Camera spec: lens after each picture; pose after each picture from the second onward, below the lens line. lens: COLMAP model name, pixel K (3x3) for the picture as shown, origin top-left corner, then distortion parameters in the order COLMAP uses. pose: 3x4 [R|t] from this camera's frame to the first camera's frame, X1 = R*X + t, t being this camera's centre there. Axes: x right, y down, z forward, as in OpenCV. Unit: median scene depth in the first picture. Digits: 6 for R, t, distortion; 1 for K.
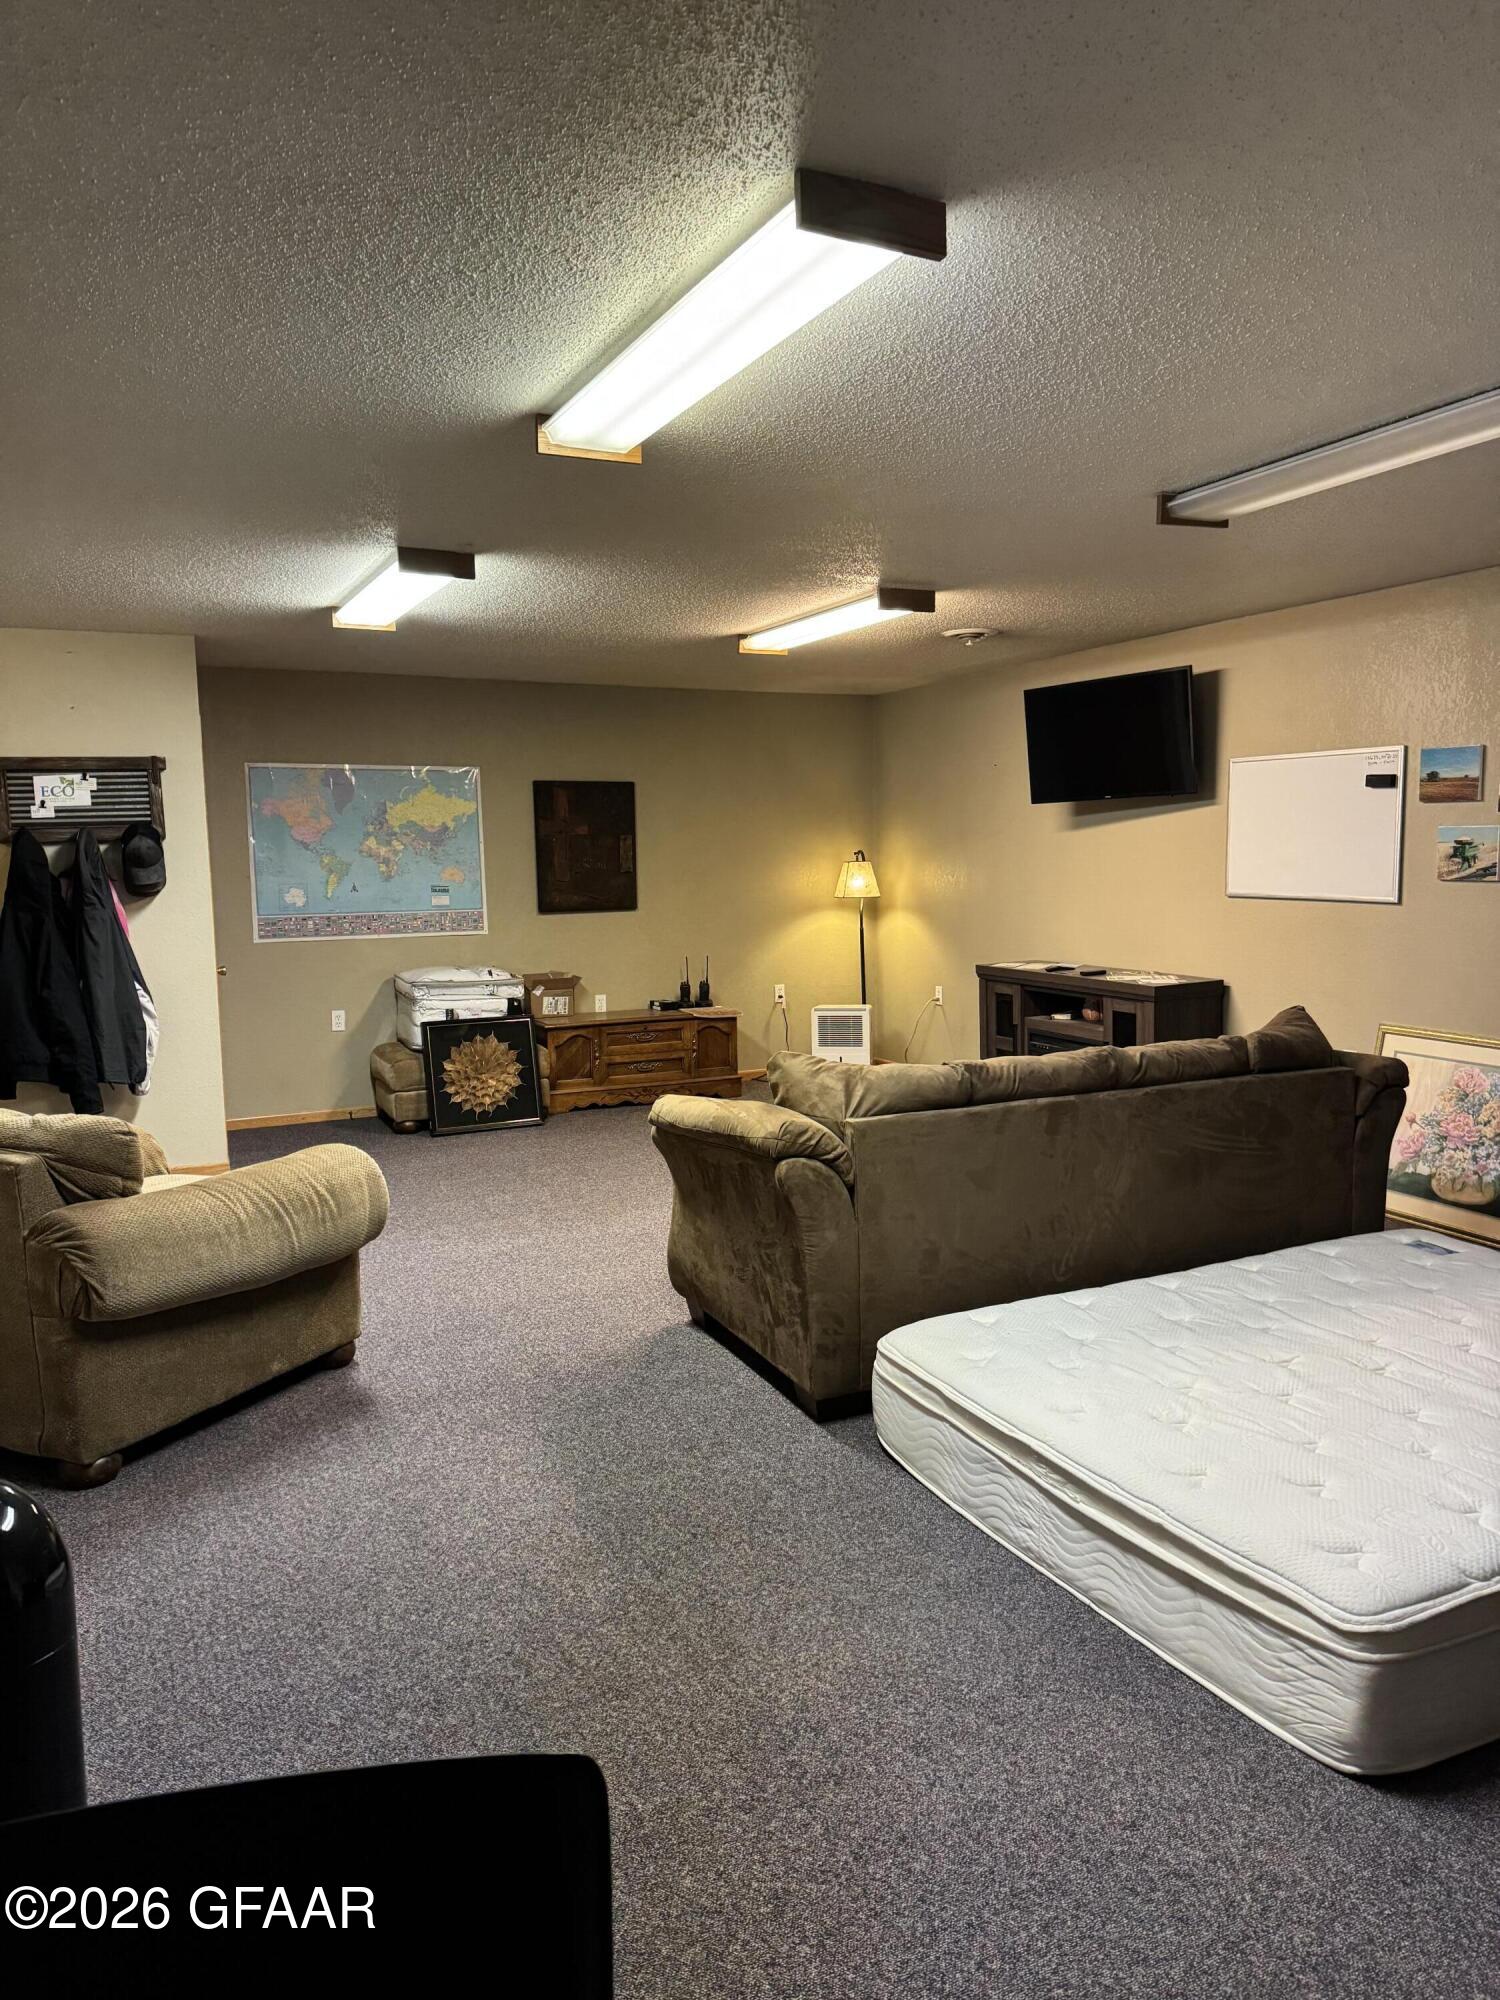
lens RADIAL K [[1375.8, 0, 747.6], [0, 1375.8, 1000.8], [0, 0, 1]] dist [0.079263, -0.079464]
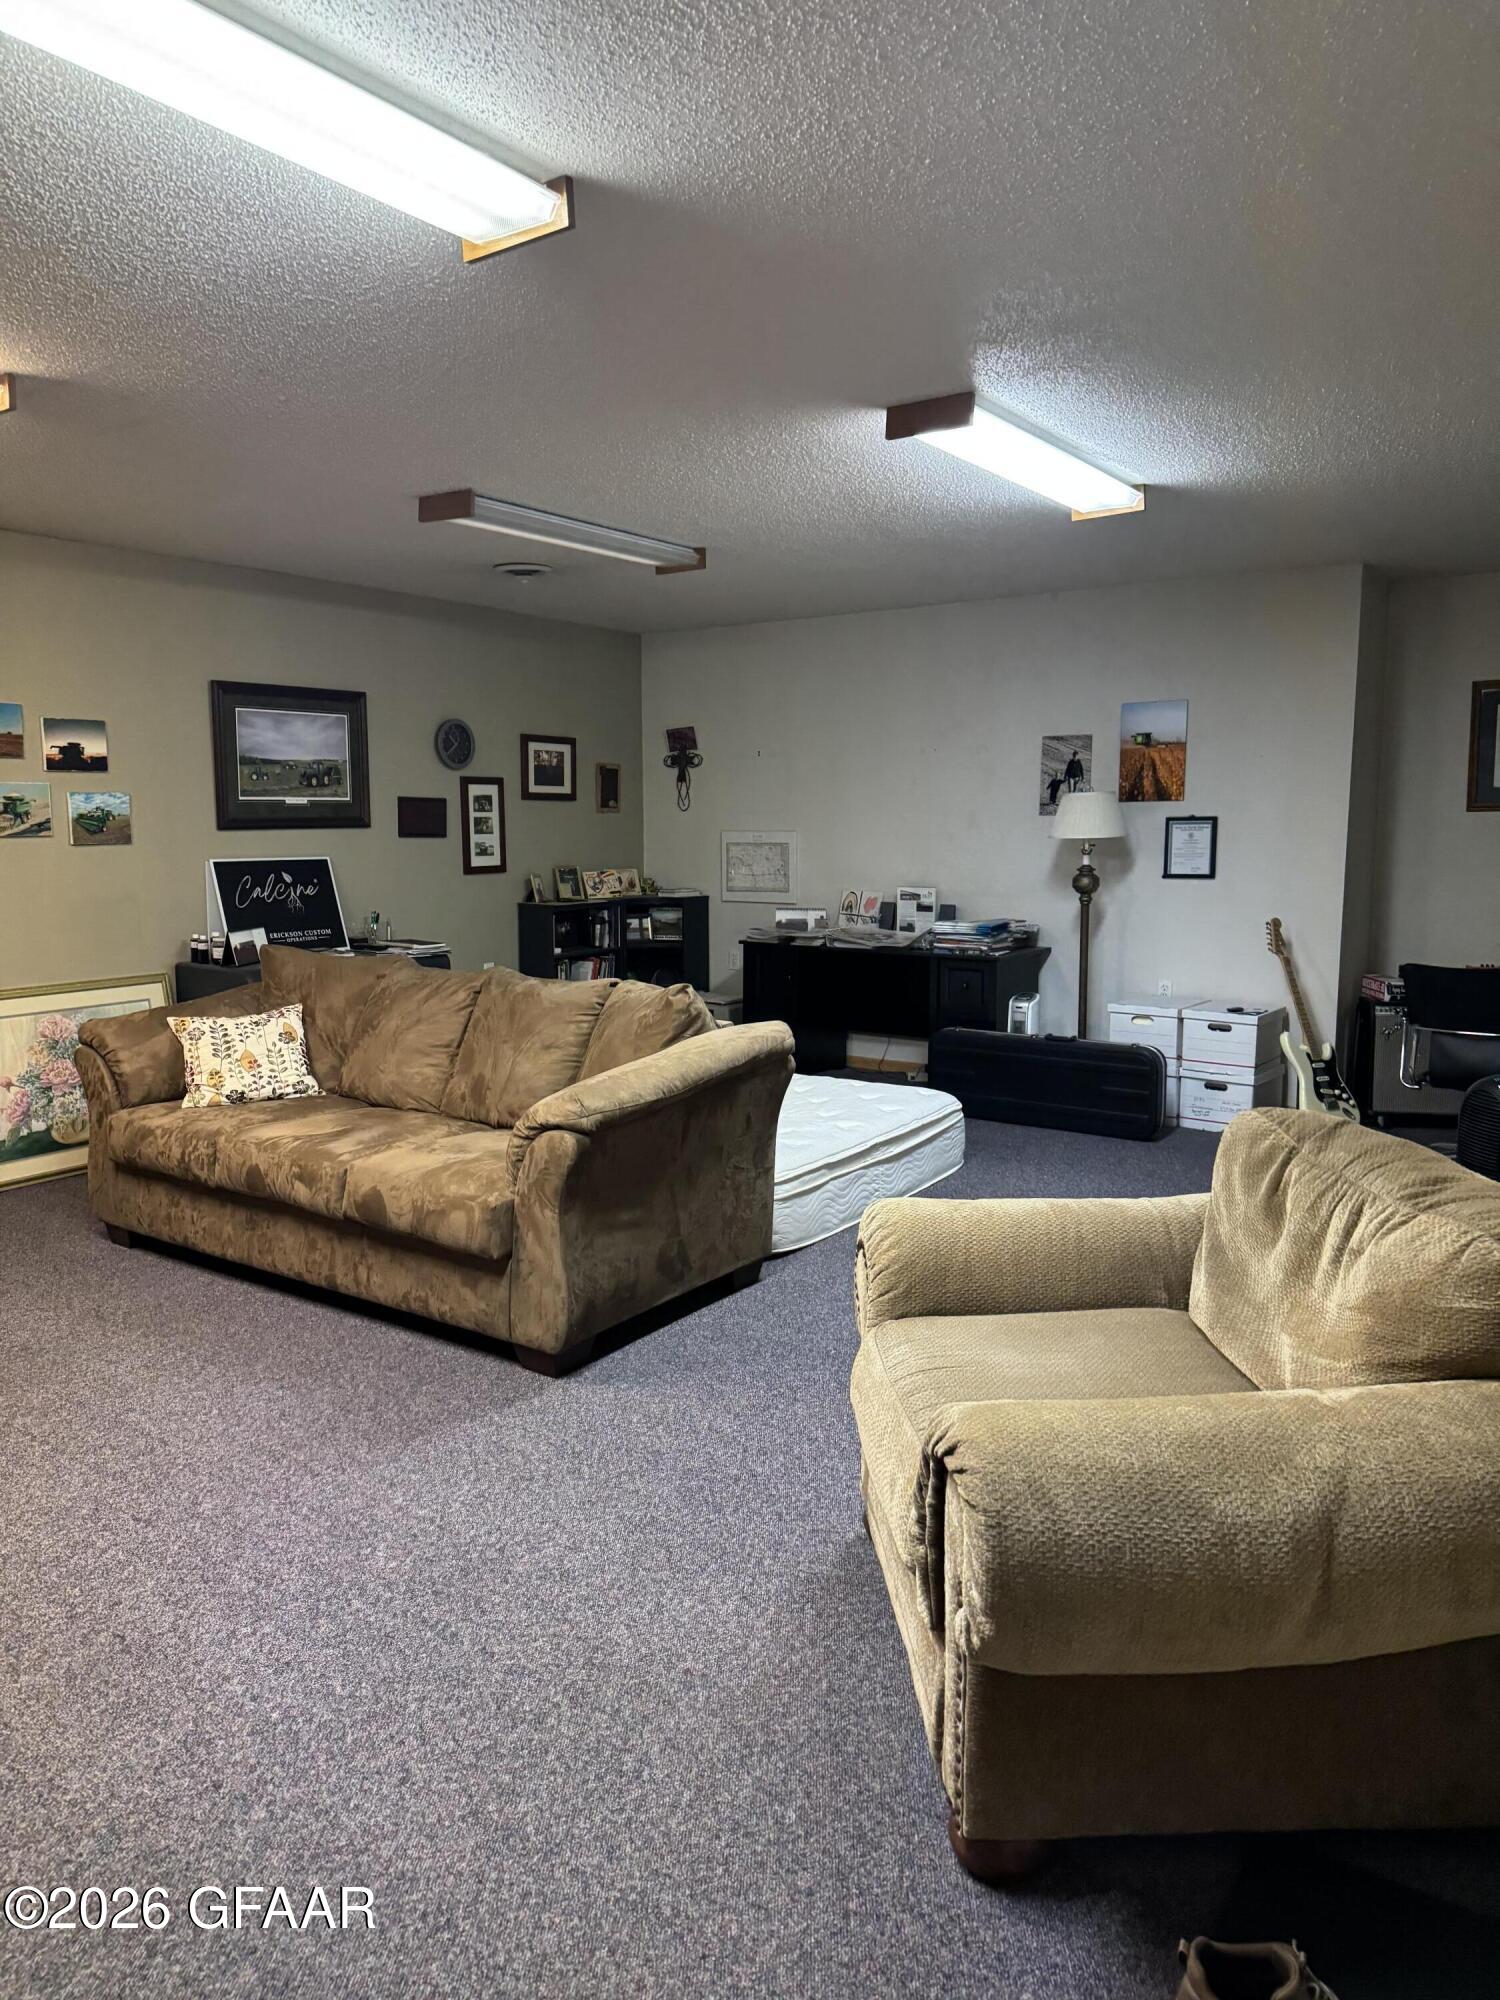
lens RADIAL K [[1375.8, 0, 747.6], [0, 1375.8, 996.3], [0, 0, 1]] dist [0.079263, -0.079464]
pose [[-0.491191, -0.102861, 0.864957, -0.636103], [0.108925, 0.977955, 0.178155, -0.095372], [-0.864214, 0.181724, -0.469159, 1.036409]]
